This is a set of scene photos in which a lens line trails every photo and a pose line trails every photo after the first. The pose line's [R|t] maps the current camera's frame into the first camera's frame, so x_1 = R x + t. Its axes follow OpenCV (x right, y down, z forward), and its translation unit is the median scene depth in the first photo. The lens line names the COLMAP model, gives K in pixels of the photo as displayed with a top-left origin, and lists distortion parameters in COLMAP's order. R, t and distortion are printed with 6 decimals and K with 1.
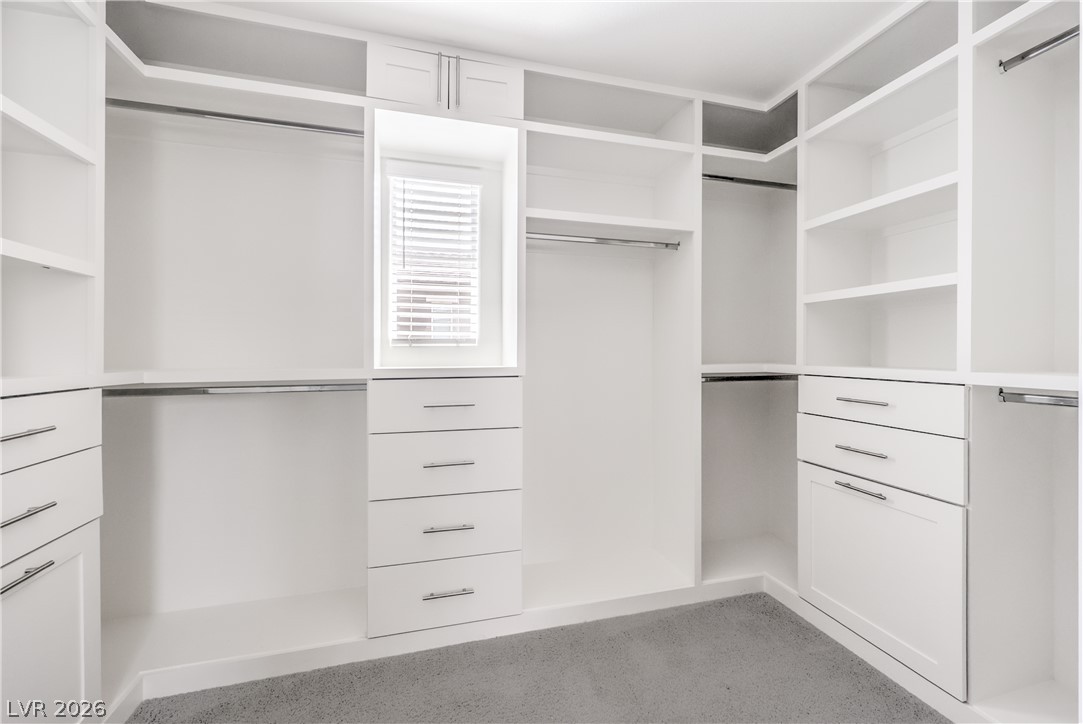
lens RADIAL K [[441.2, 0, 542.9], [0, 441.2, 356.2], [0, 0, 1]] dist [0.001013, 0.001105]
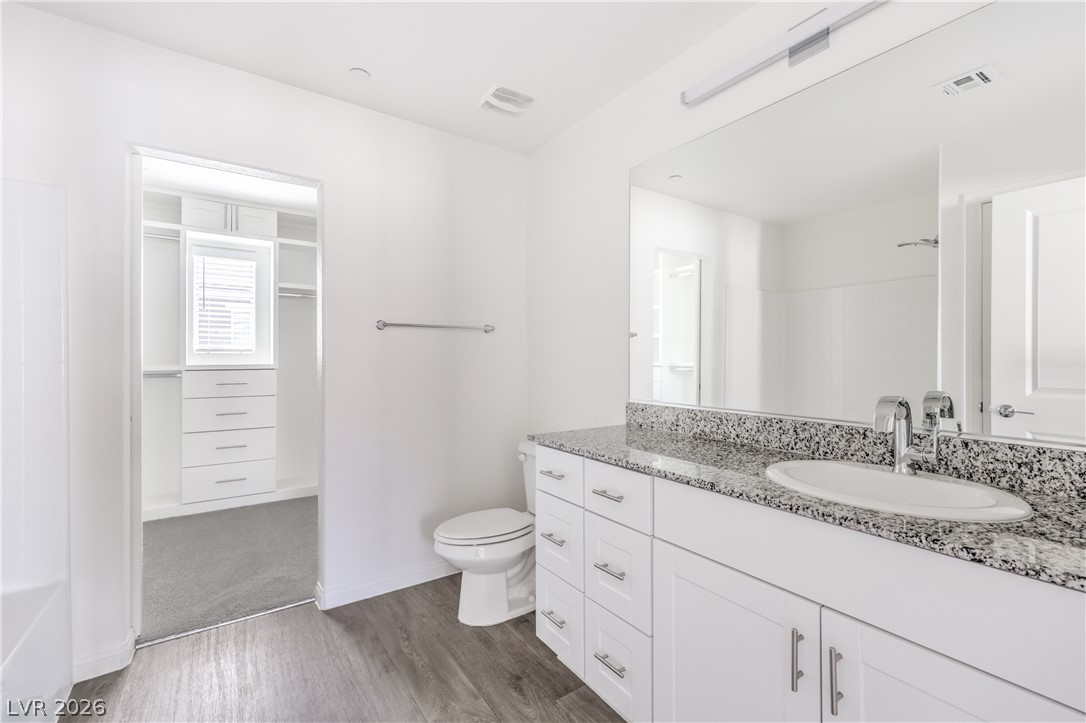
lens RADIAL K [[442.4, 0, 525.8], [0, 442.4, 357.2], [0, 0, 1]] dist [0.001013, 0.001105]
pose [[0.947293, 0.000773, 0.320367, 0.368739], [0.001228, 0.999981, -0.006044, 0.006225], [-0.320365, 0.006119, 0.947274, -1.189950]]
